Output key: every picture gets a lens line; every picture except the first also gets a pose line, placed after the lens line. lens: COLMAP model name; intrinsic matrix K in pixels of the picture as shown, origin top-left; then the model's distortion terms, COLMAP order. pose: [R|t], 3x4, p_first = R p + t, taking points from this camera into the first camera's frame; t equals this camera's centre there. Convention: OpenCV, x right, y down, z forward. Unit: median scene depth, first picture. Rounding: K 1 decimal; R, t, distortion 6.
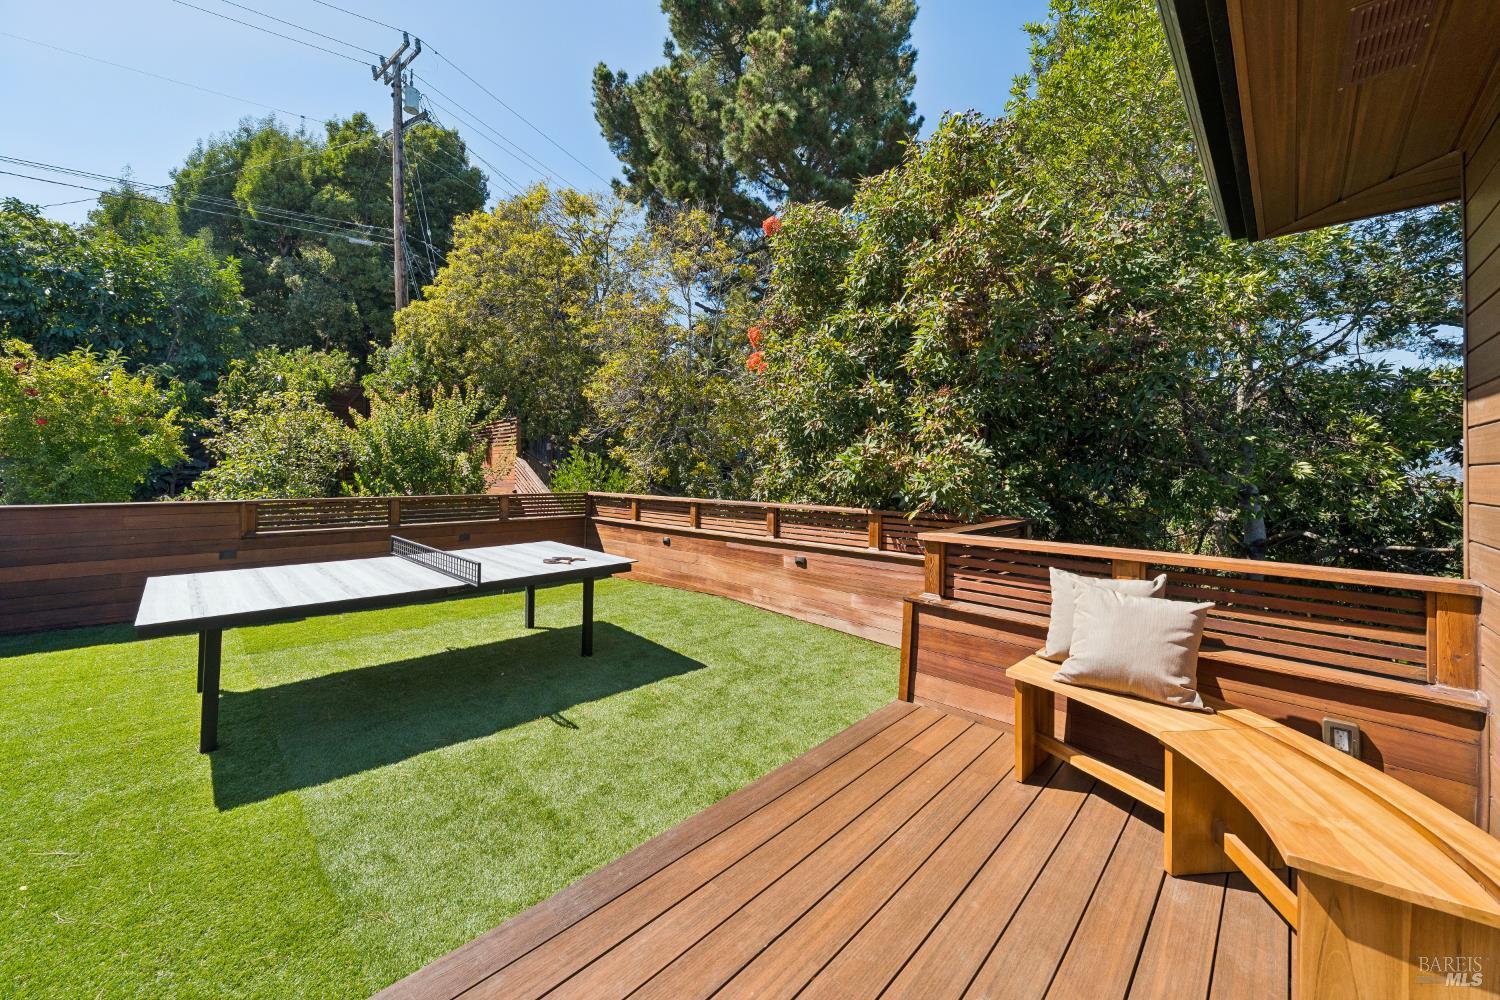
lens RADIAL K [[561.1, 0, 750.0], [0, 561.1, 500.0], [0, 0, 1]] dist [-0.000577, -0.000209]
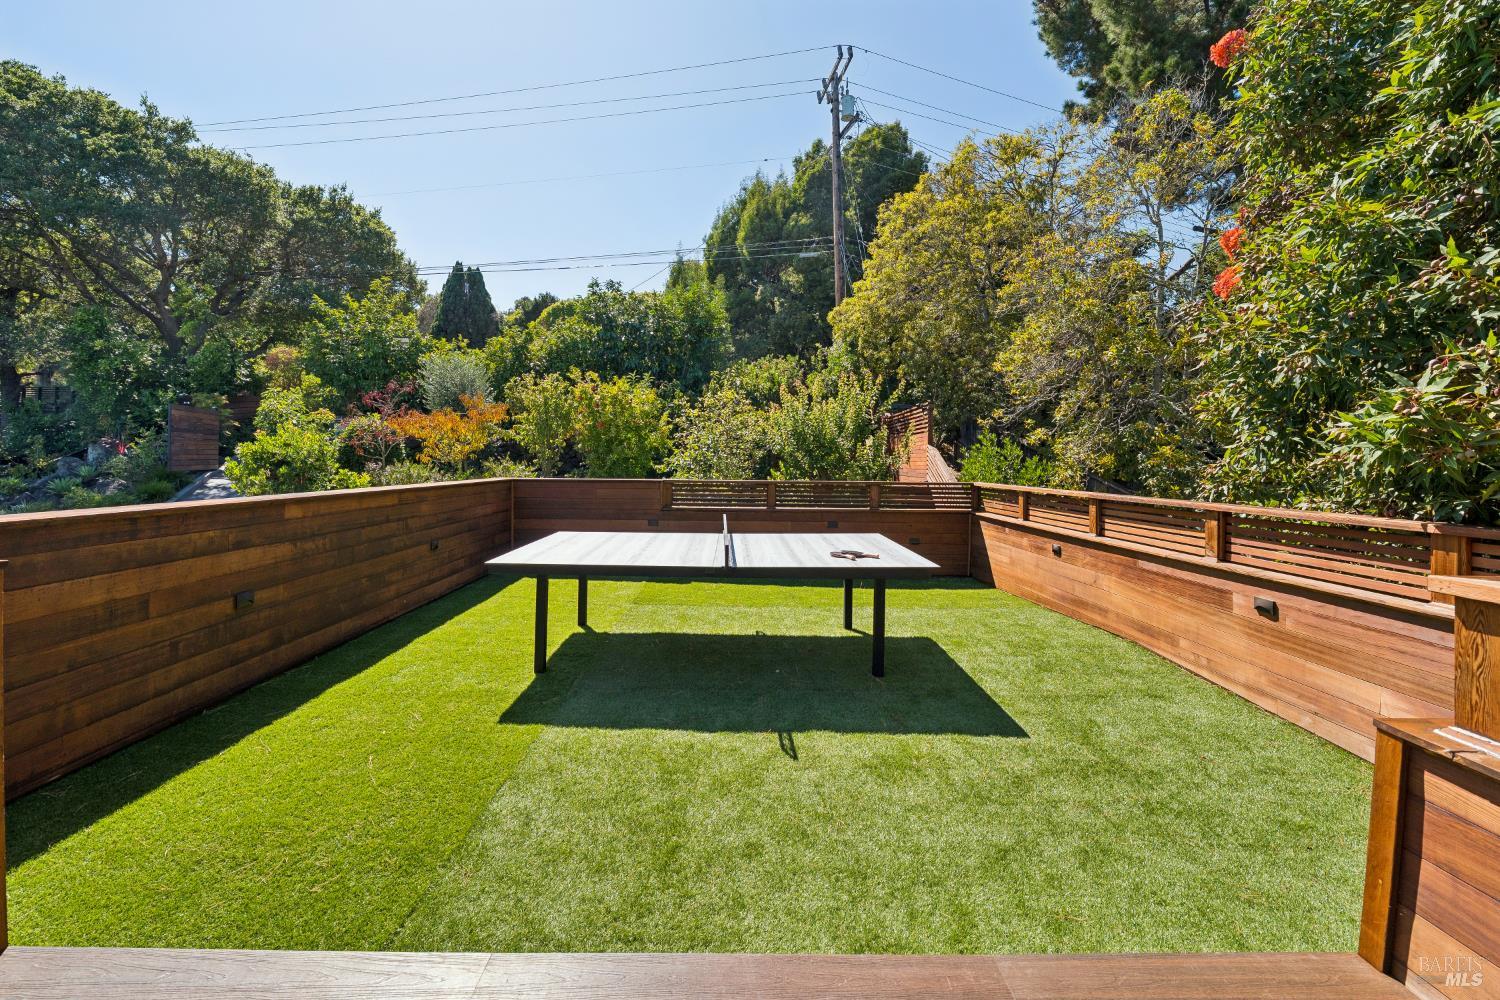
lens RADIAL K [[598.4, 0, 729.0], [0, 598.4, 483.9], [0, 0, 1]] dist [-0.002656, -0.000210]
pose [[0.701424, 0.026908, -0.712236, 0.111903], [-0.041165, 0.999148, -0.002793, 0.006885], [0.711554, 0.031278, 0.701934, 0.149503]]
